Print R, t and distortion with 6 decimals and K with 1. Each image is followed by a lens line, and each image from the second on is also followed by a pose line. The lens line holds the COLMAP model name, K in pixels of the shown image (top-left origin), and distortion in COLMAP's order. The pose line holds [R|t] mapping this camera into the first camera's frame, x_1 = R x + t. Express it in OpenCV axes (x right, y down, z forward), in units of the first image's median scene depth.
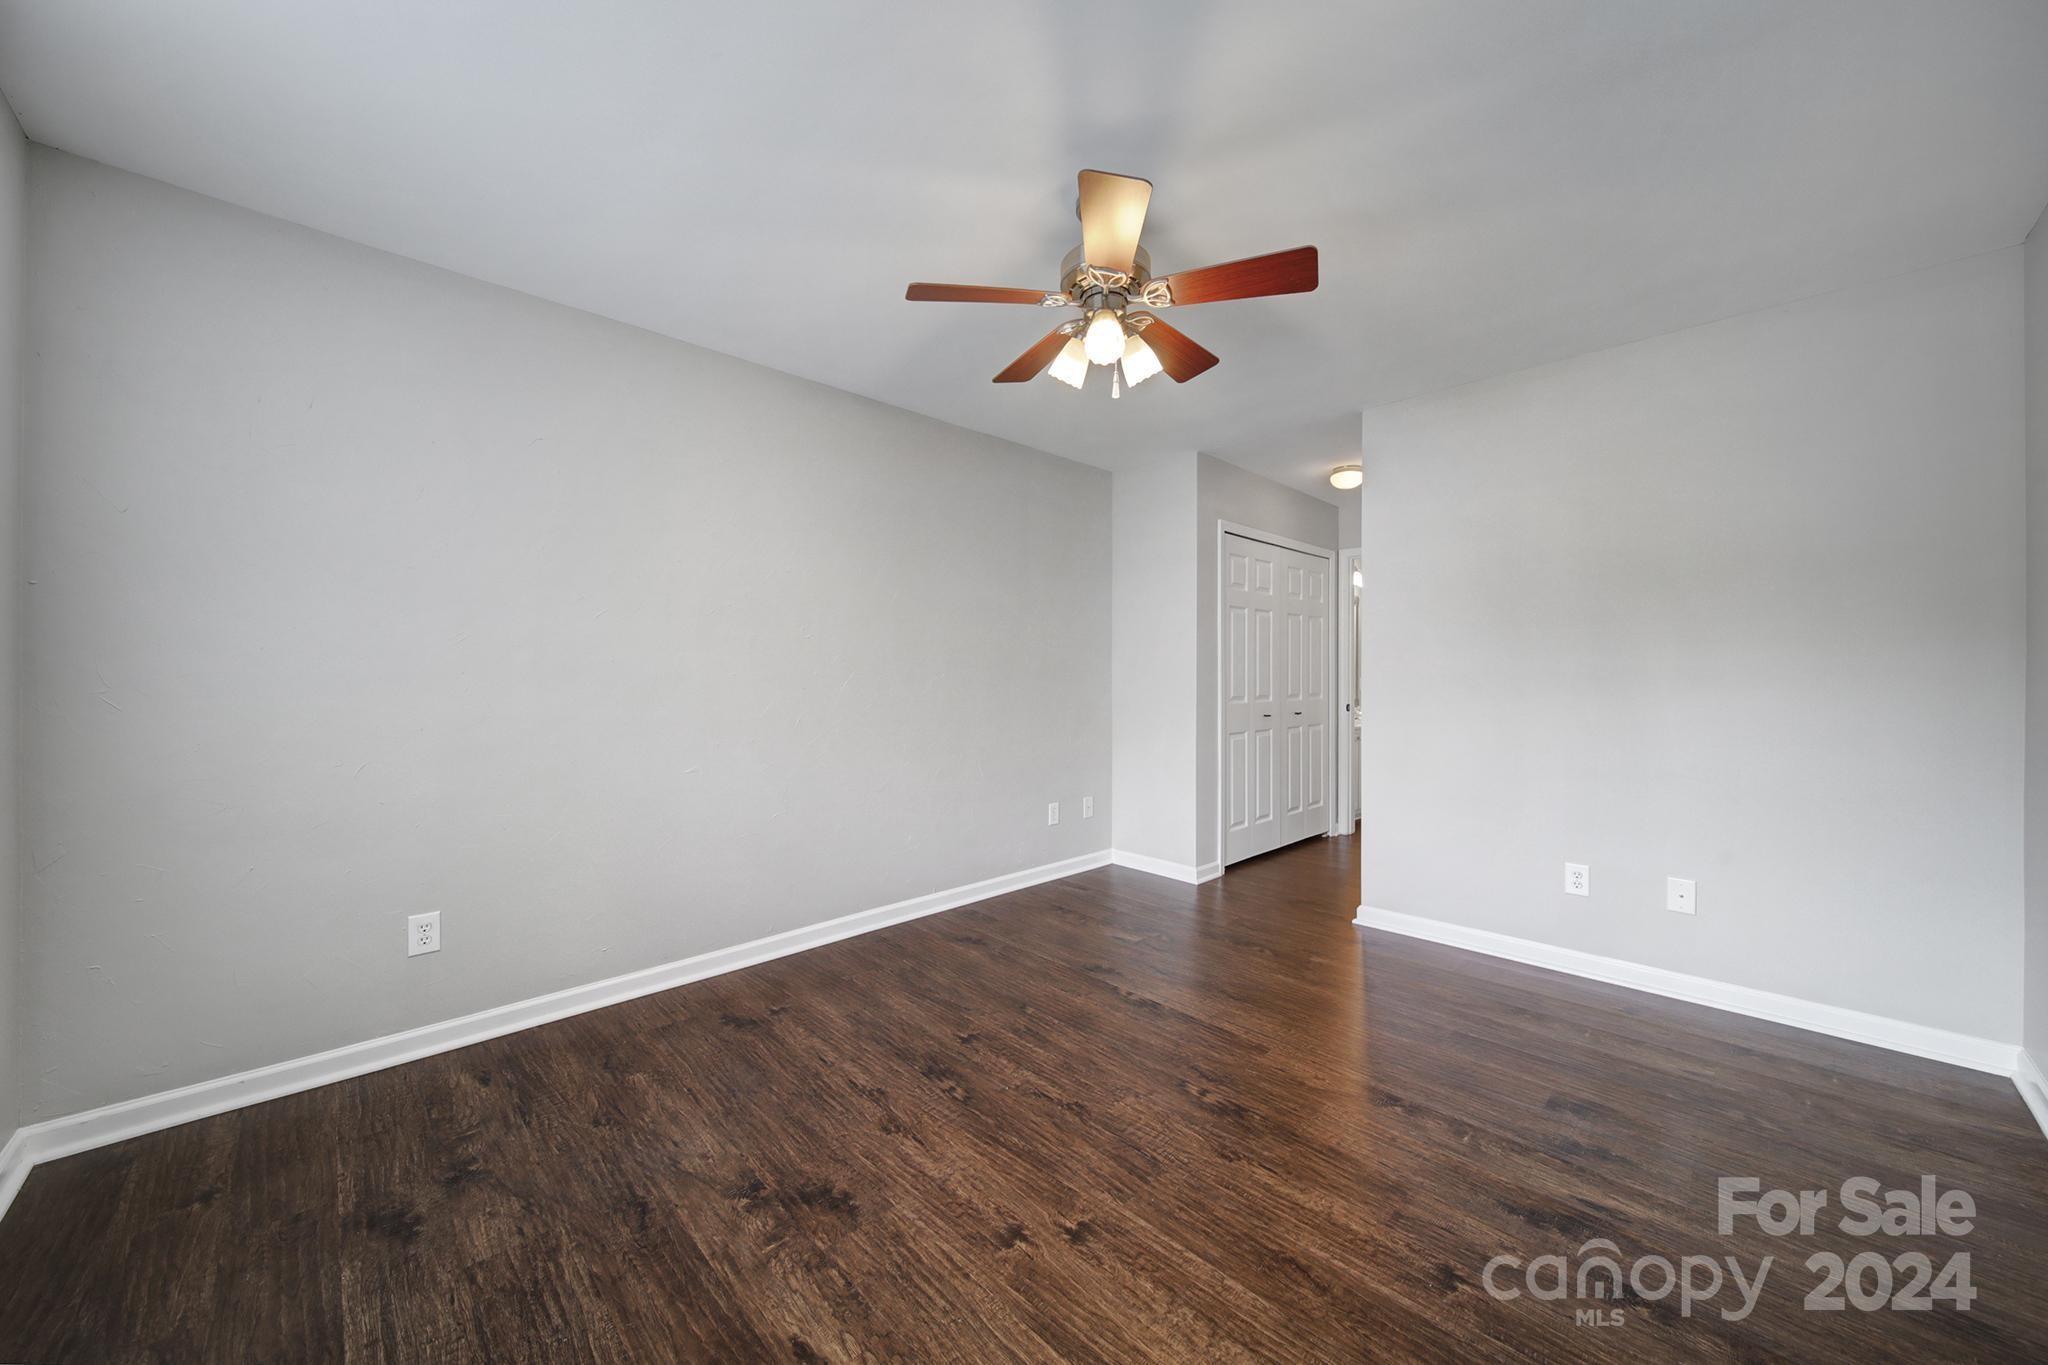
lens RADIAL K [[723.3, 0, 1016.1], [0, 723.3, 683.4], [0, 0, 1]] dist [0.001228, -0.001388]
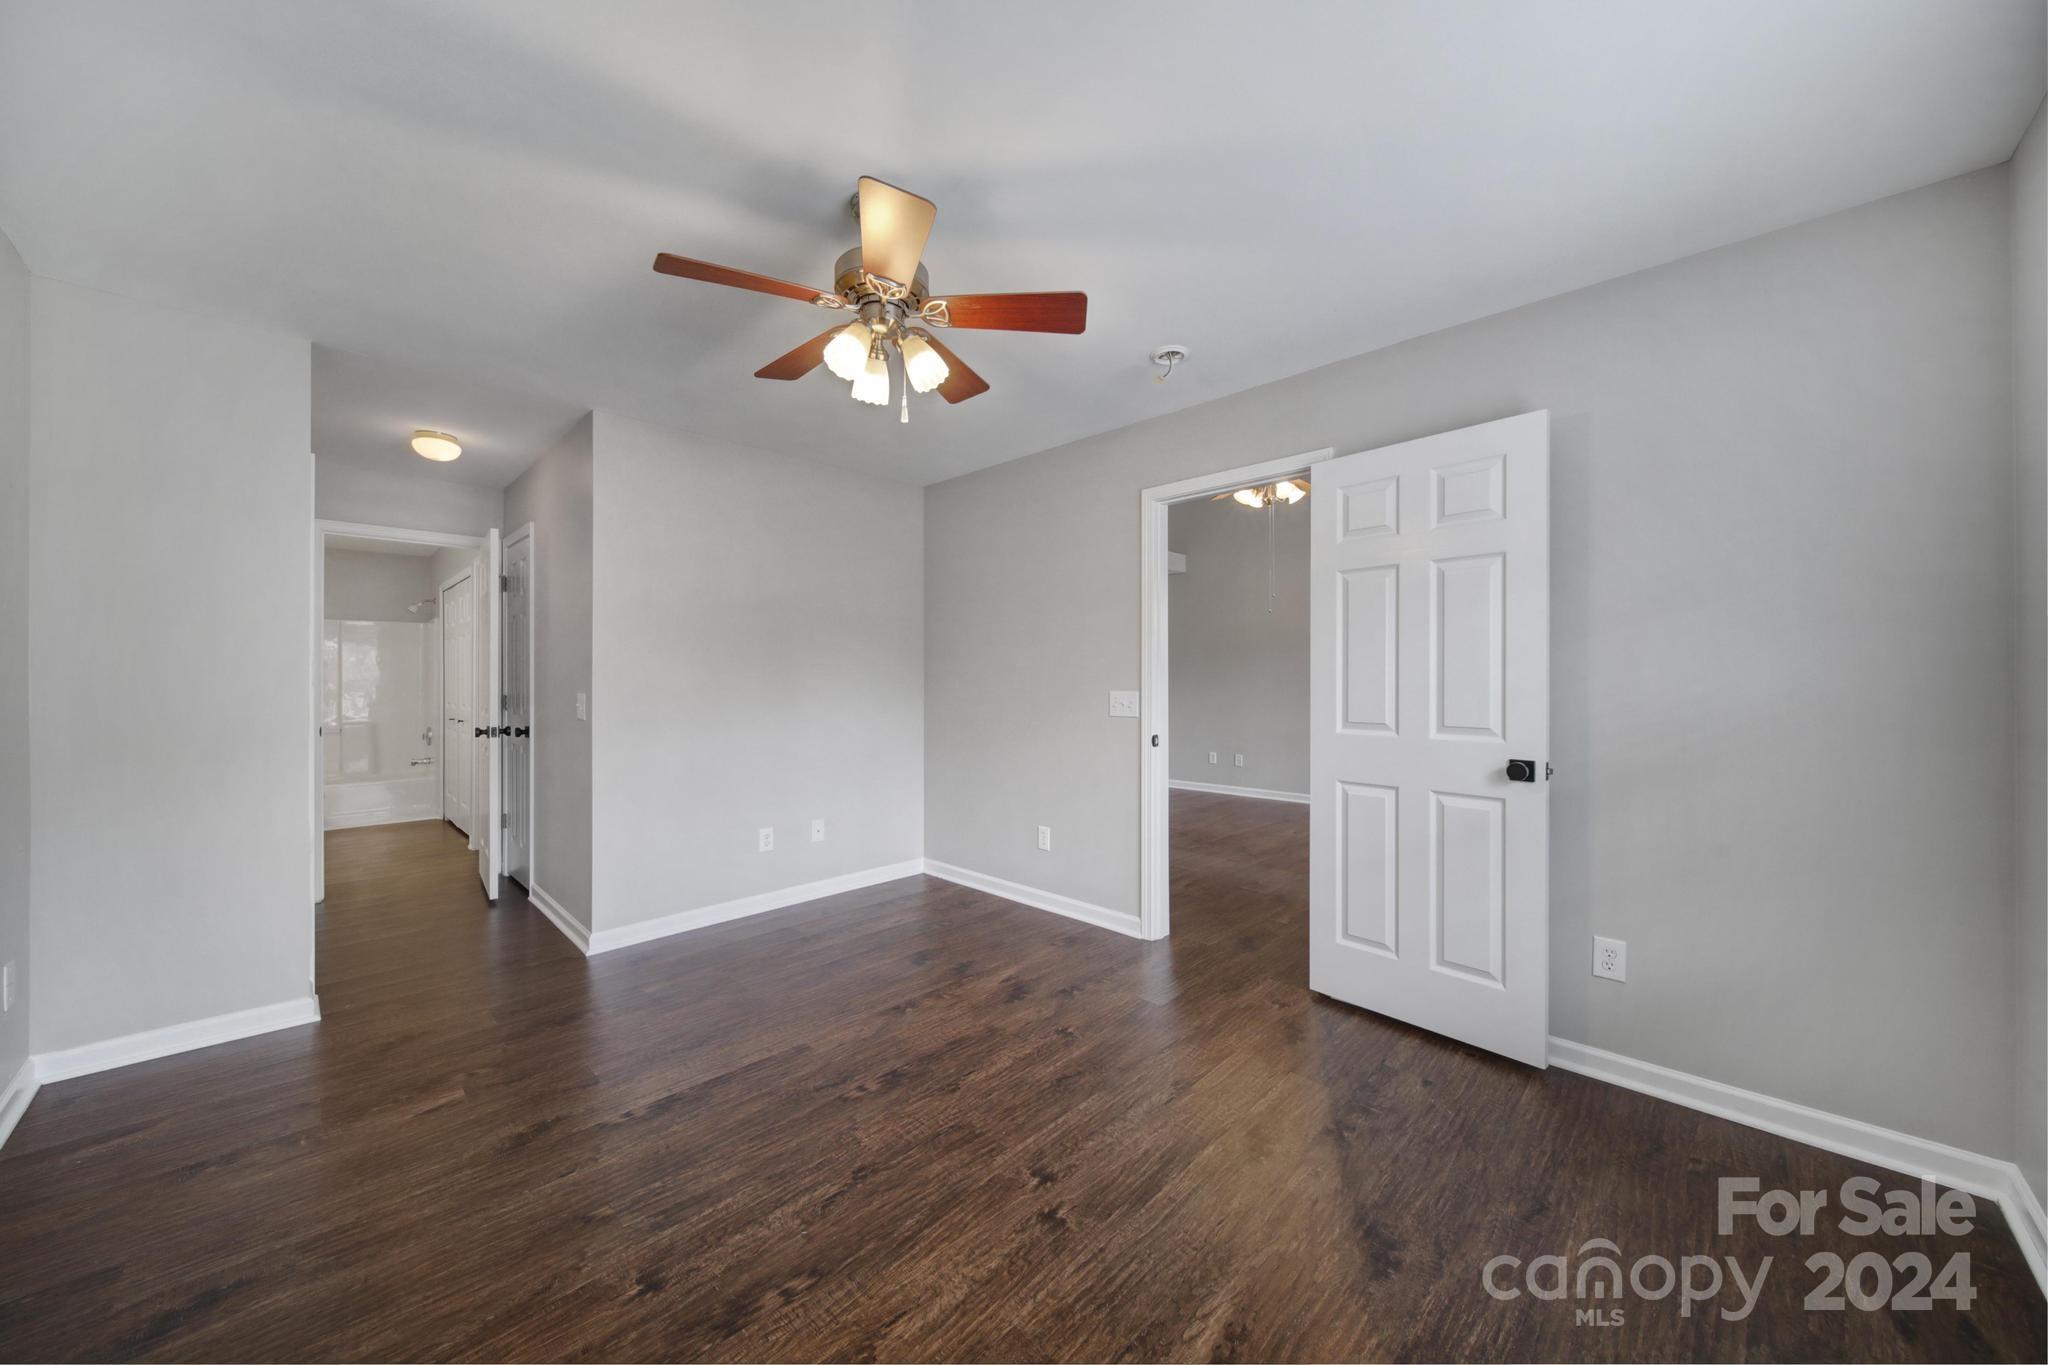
lens RADIAL K [[723.3, 0, 1009.5], [0, 723.3, 683.3], [0, 0, 1]] dist [0.001228, -0.001388]
pose [[-0.025741, -0.006599, 0.999647, -0.815536], [0.012608, 0.999897, 0.006926, -0.032993], [-0.999589, 0.012782, -0.025655, 0.818266]]
